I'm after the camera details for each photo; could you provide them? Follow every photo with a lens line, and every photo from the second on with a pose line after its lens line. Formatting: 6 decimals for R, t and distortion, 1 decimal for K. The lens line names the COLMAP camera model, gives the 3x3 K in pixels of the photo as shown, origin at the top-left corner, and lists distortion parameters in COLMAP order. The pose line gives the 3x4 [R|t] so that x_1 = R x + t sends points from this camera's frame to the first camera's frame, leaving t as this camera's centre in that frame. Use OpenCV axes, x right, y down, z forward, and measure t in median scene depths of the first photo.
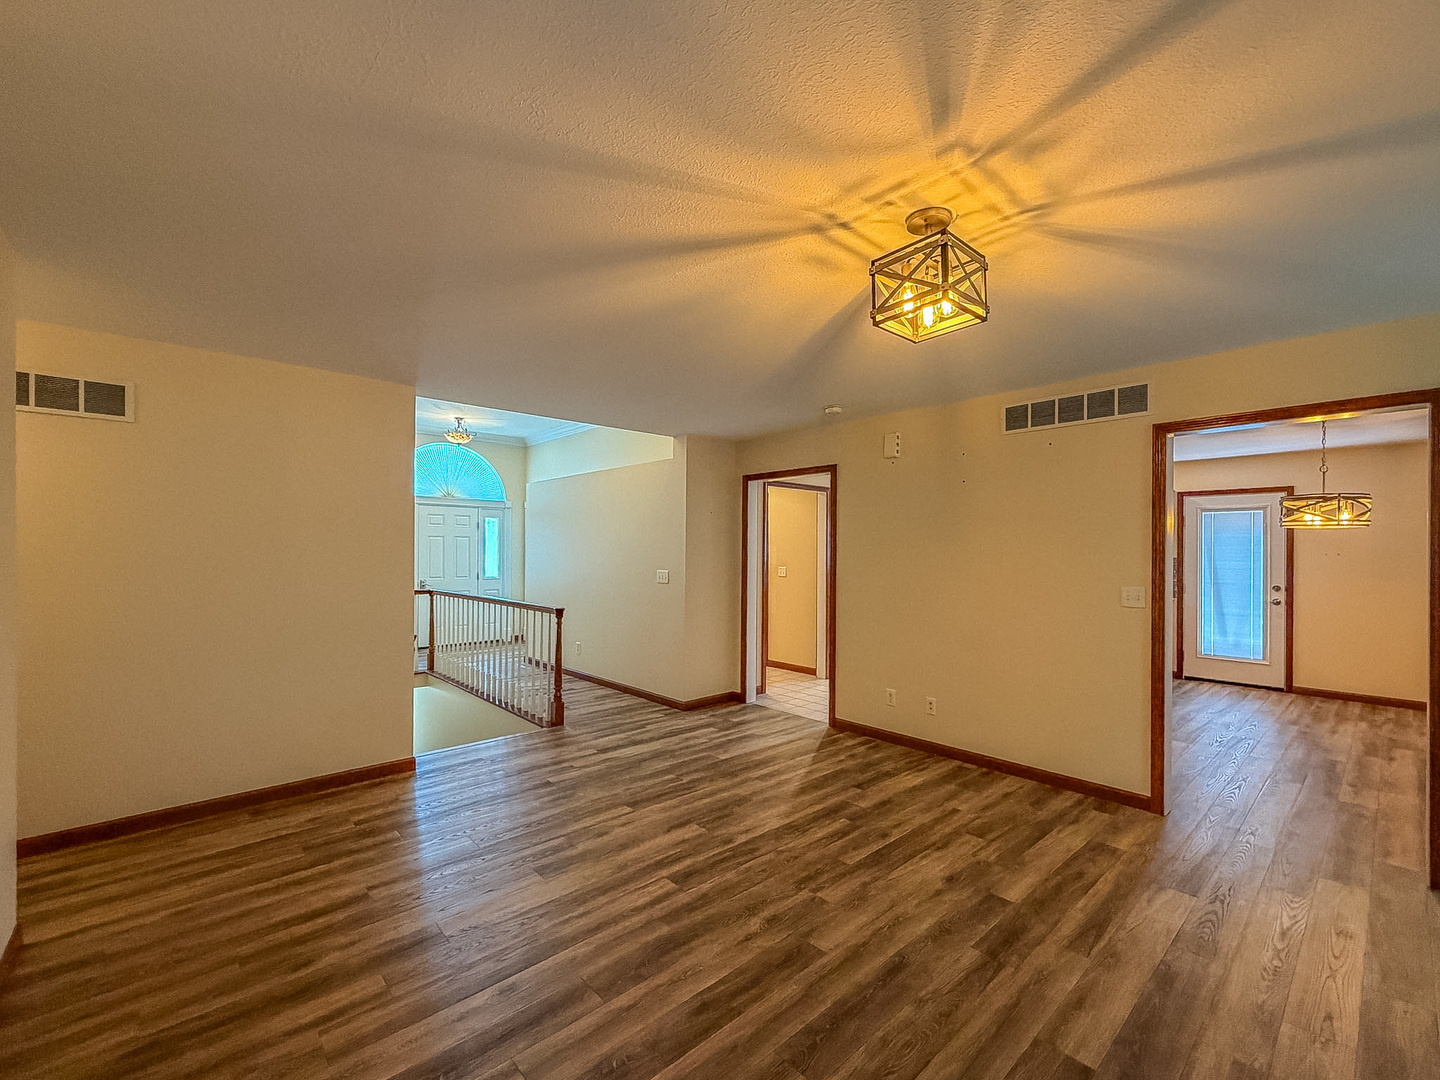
lens RADIAL K [[597.7, 0, 707.3], [0, 597.7, 559.8], [0, 0, 1]] dist [-0.007174, 0.001984]
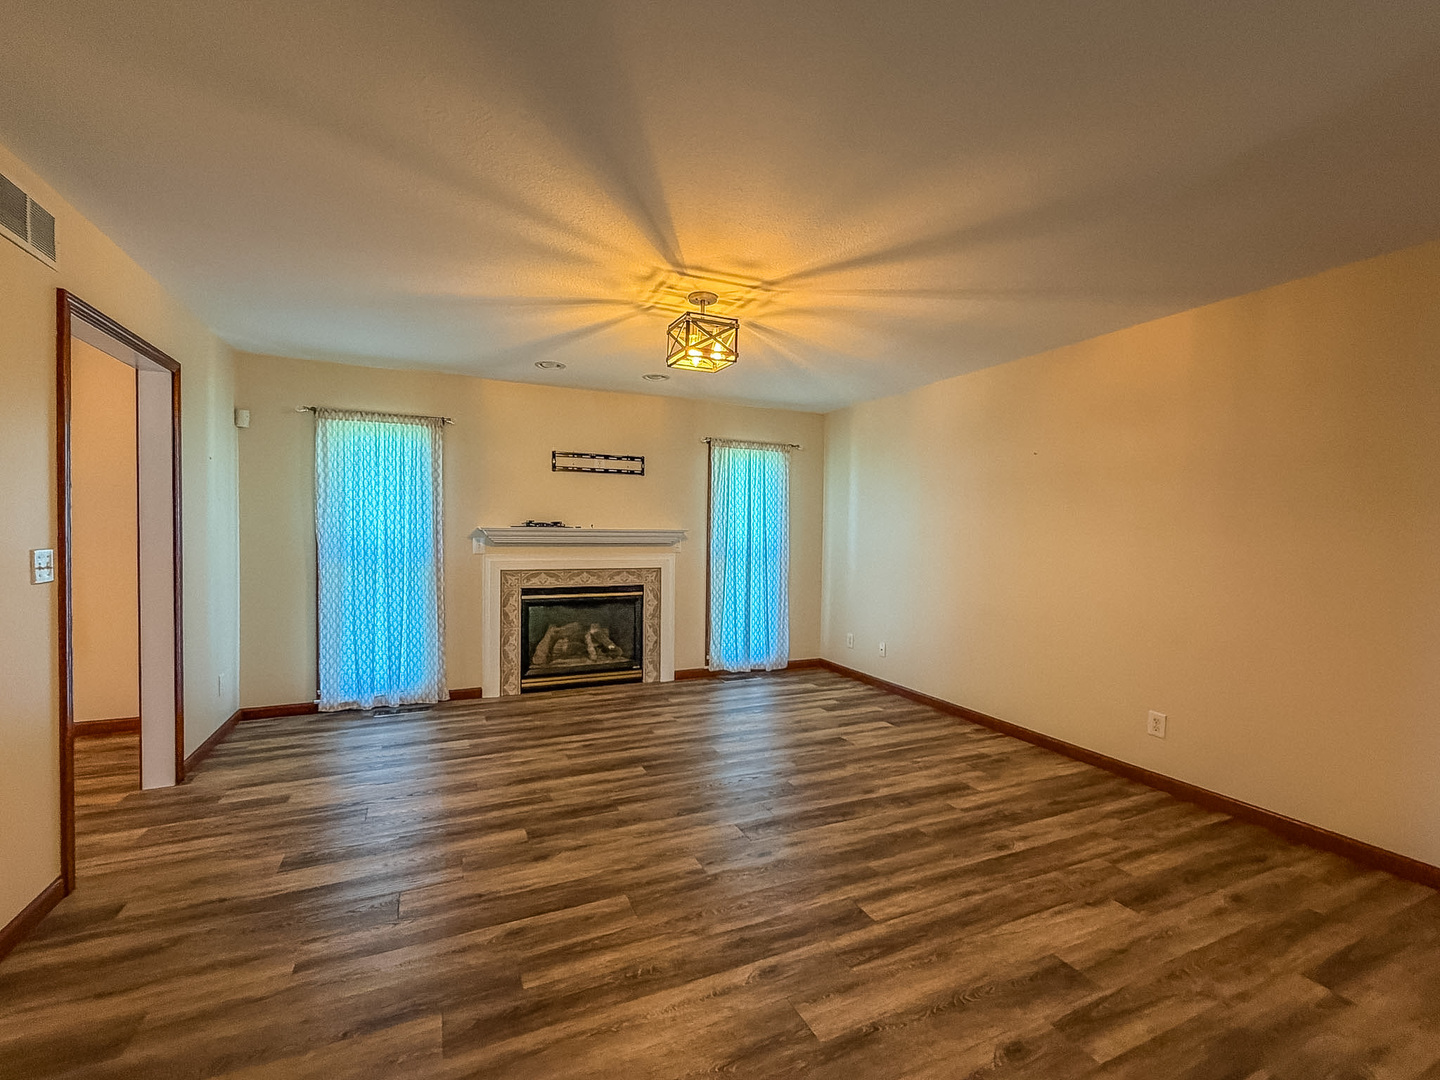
lens RADIAL K [[597.7, 0, 688.9], [0, 597.7, 524.7], [0, 0, 1]] dist [-0.007174, 0.001984]
pose [[-0.942126, -0.012286, 0.335033, -0.098124], [-0.012560, 0.999920, 0.001348, 0.035554], [-0.335023, -0.002937, -0.942205, 1.868226]]
